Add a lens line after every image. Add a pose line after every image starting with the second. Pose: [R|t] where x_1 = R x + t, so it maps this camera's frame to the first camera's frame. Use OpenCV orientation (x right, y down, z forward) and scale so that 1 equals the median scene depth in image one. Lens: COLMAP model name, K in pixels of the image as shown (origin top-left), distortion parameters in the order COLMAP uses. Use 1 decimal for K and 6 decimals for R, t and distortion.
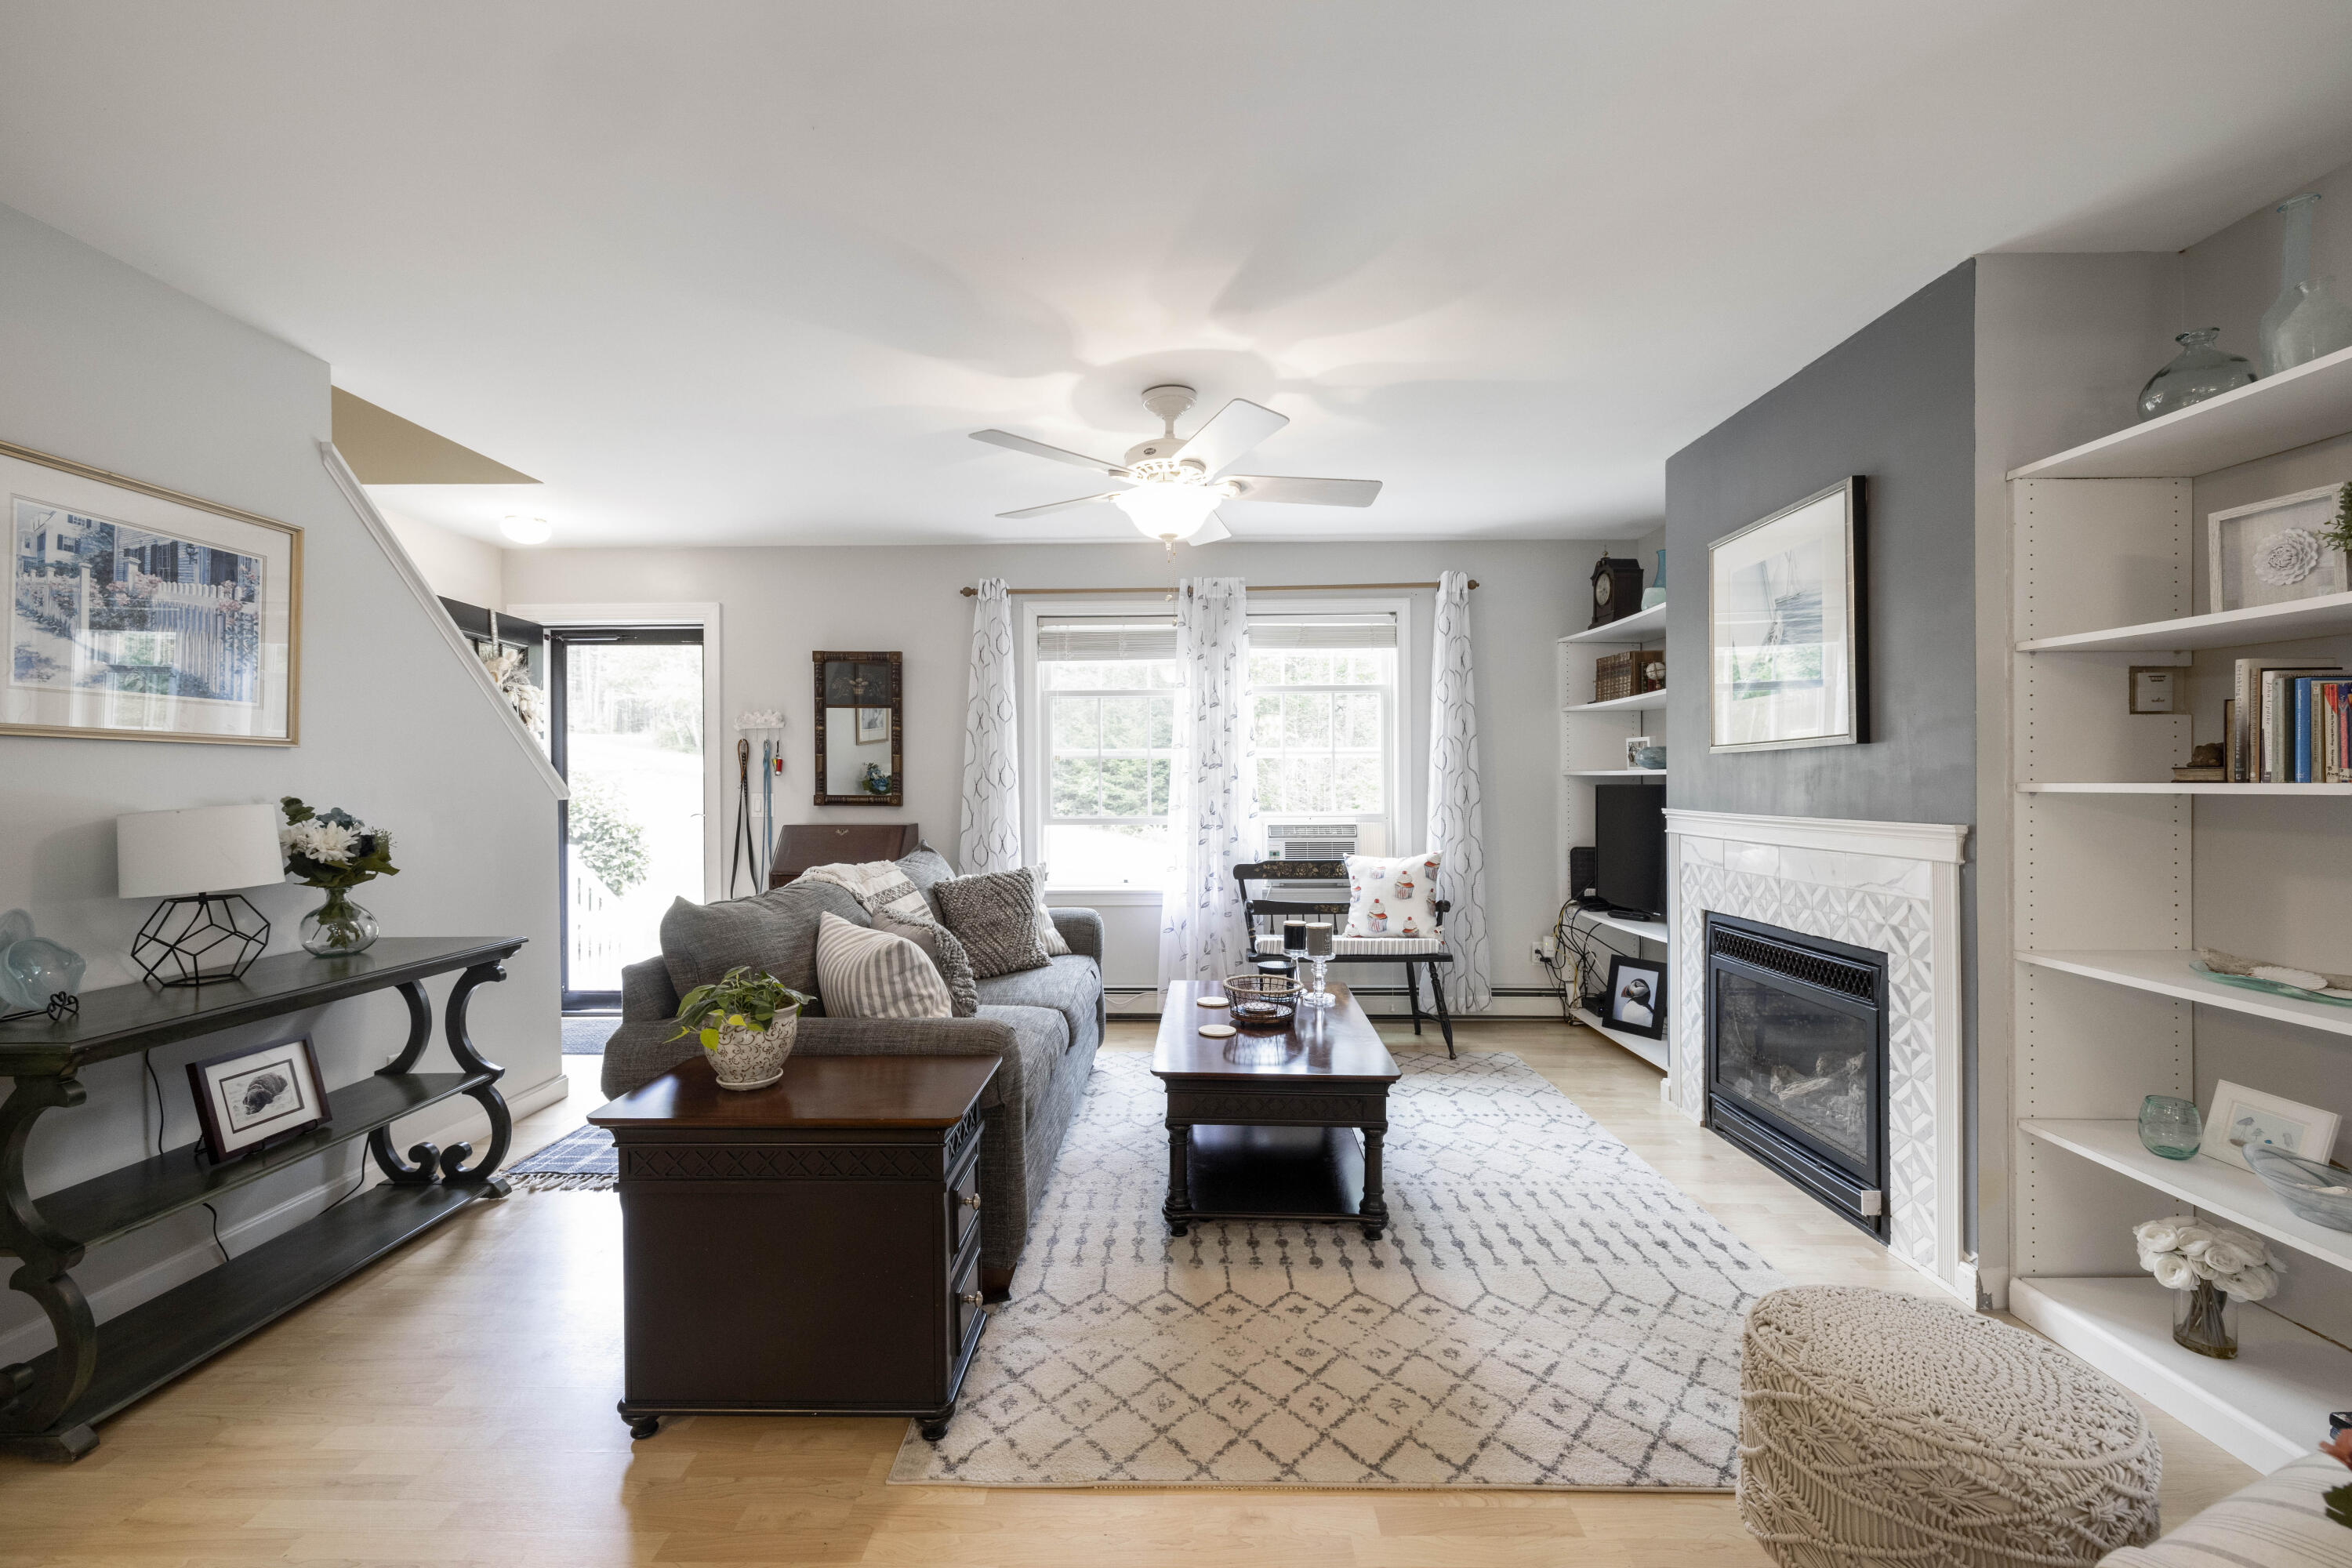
lens RADIAL K [[987.4, 0, 1176.0], [0, 987.4, 784.0], [0, 0, 1]] dist [-0.000276, -0.000085]
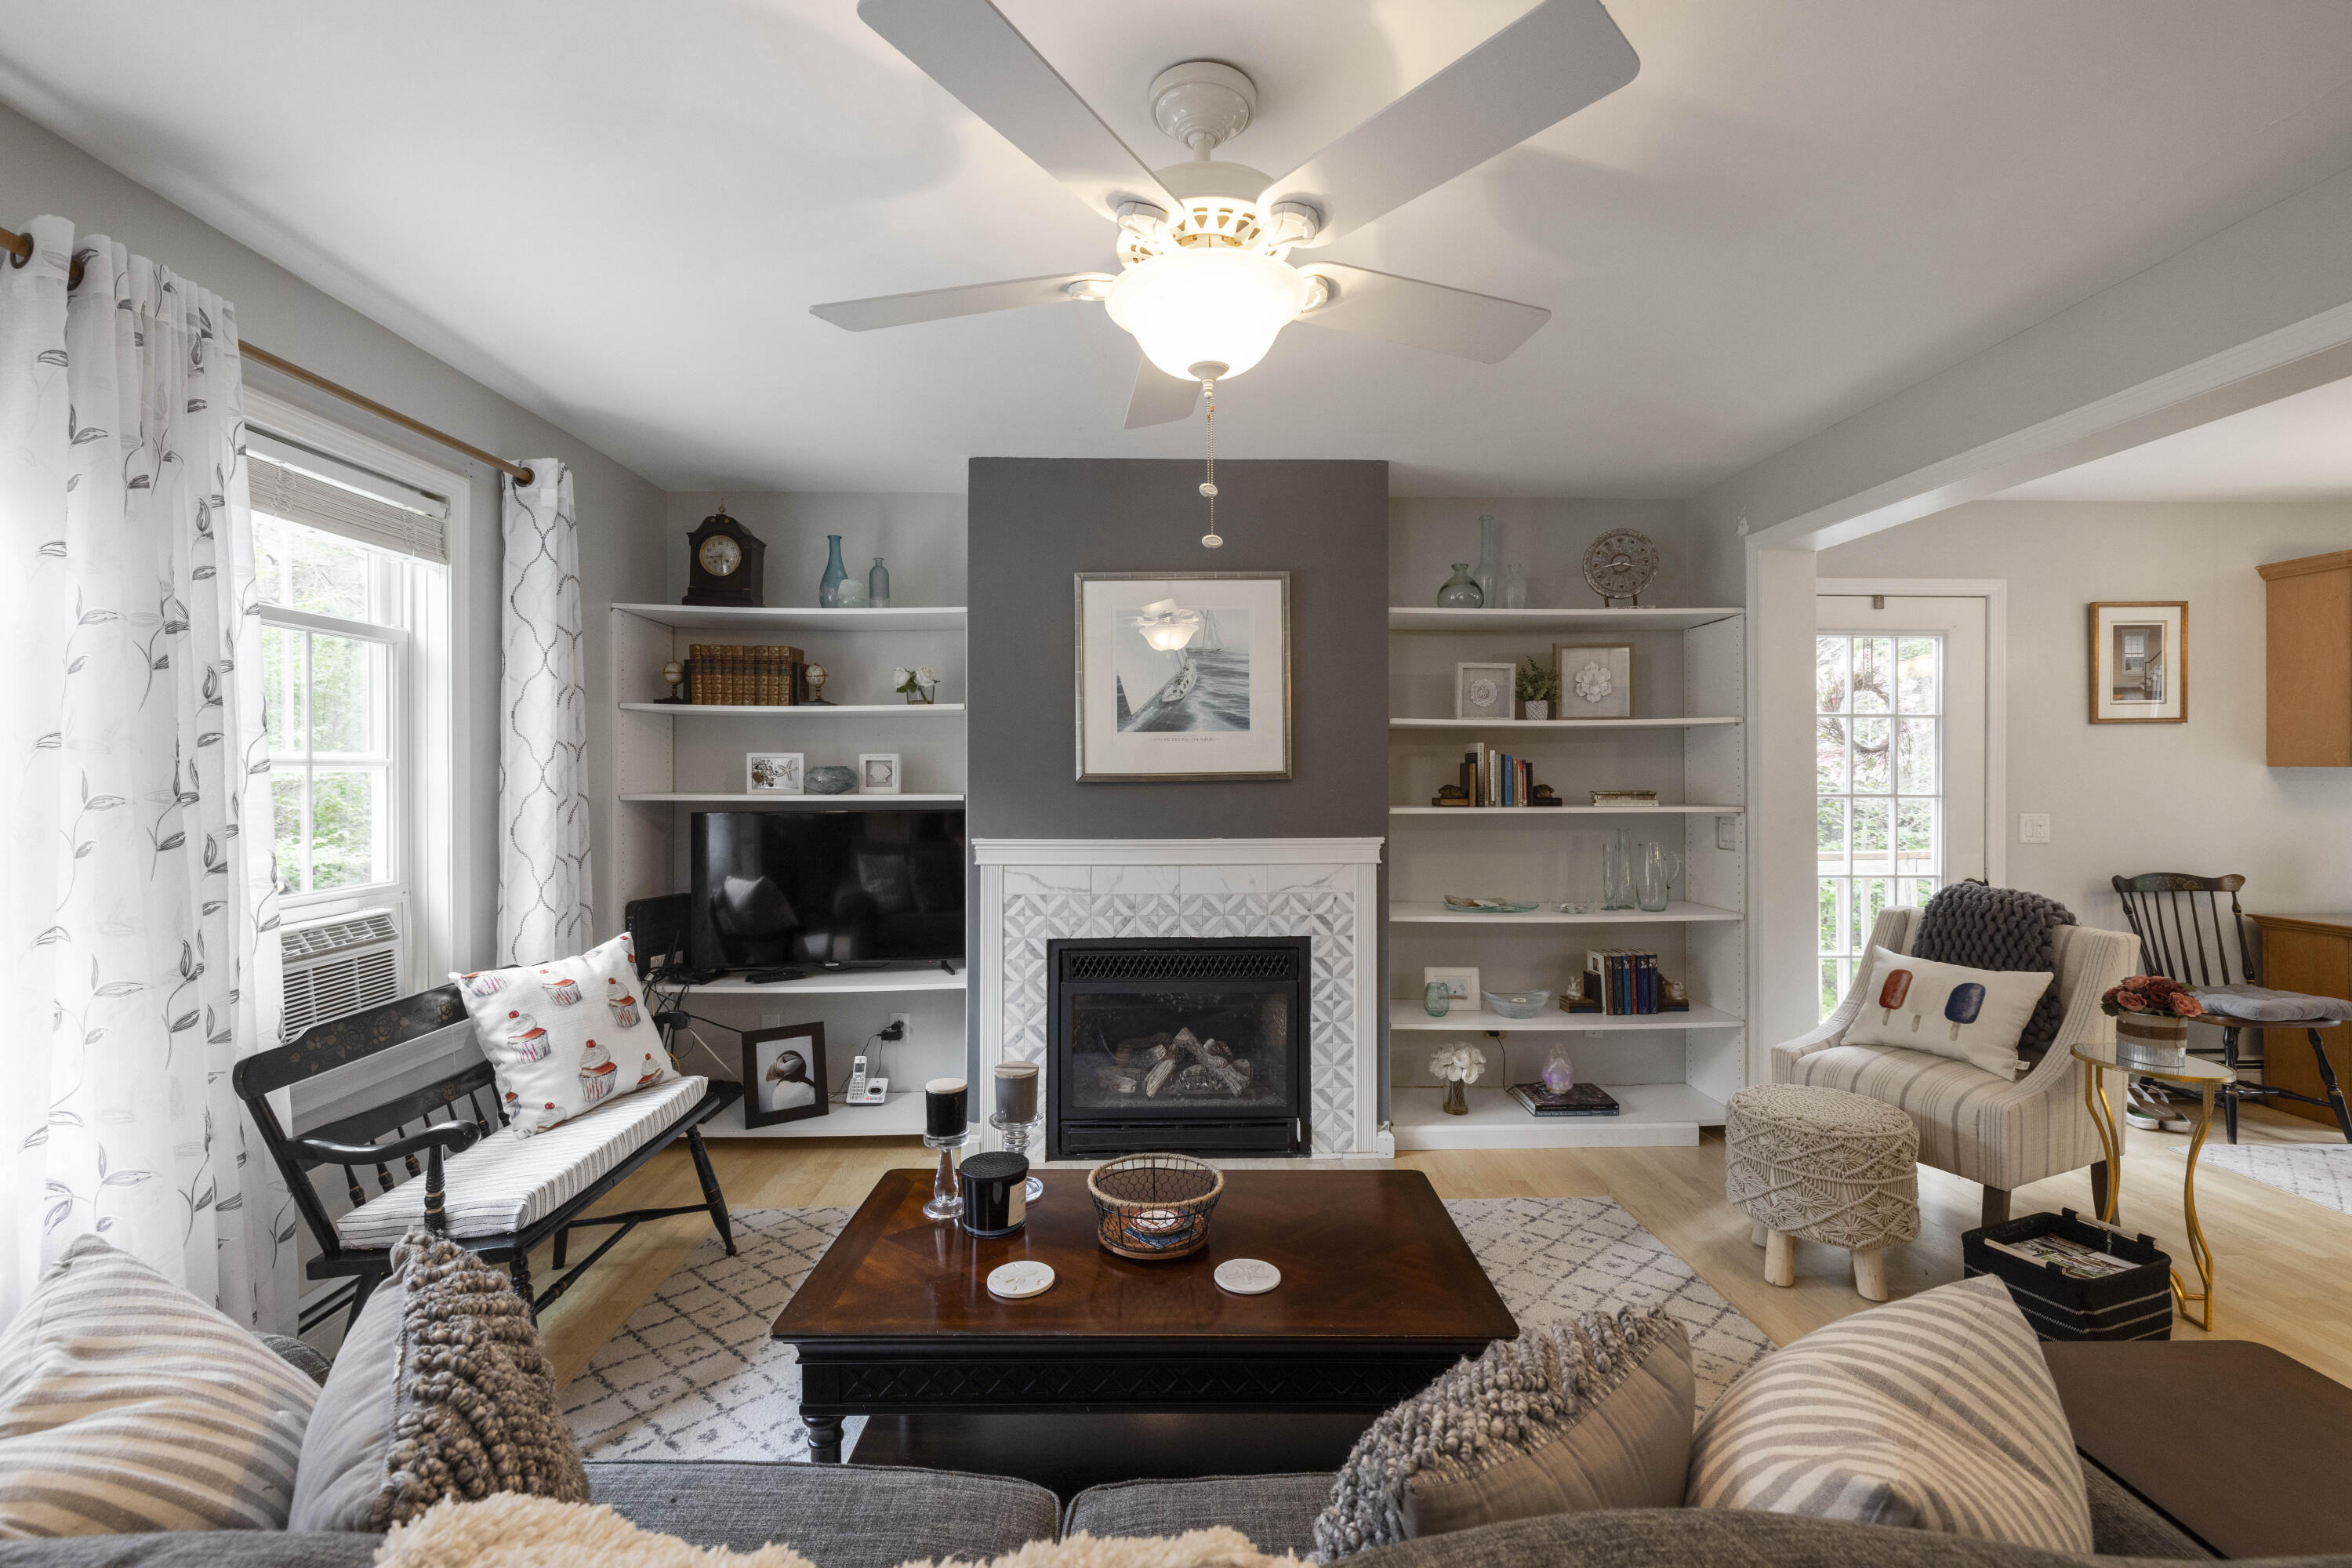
lens RADIAL K [[1000.1, 0, 1177.5], [0, 1000.1, 771.0], [0, 0, 1]] dist [0.000045, -0.000239]
pose [[-0.039355, 0.002179, 0.999223, -0.567237], [0.003837, 0.999991, -0.002029, -0.045971], [-0.999218, 0.003754, -0.039363, 1.111833]]
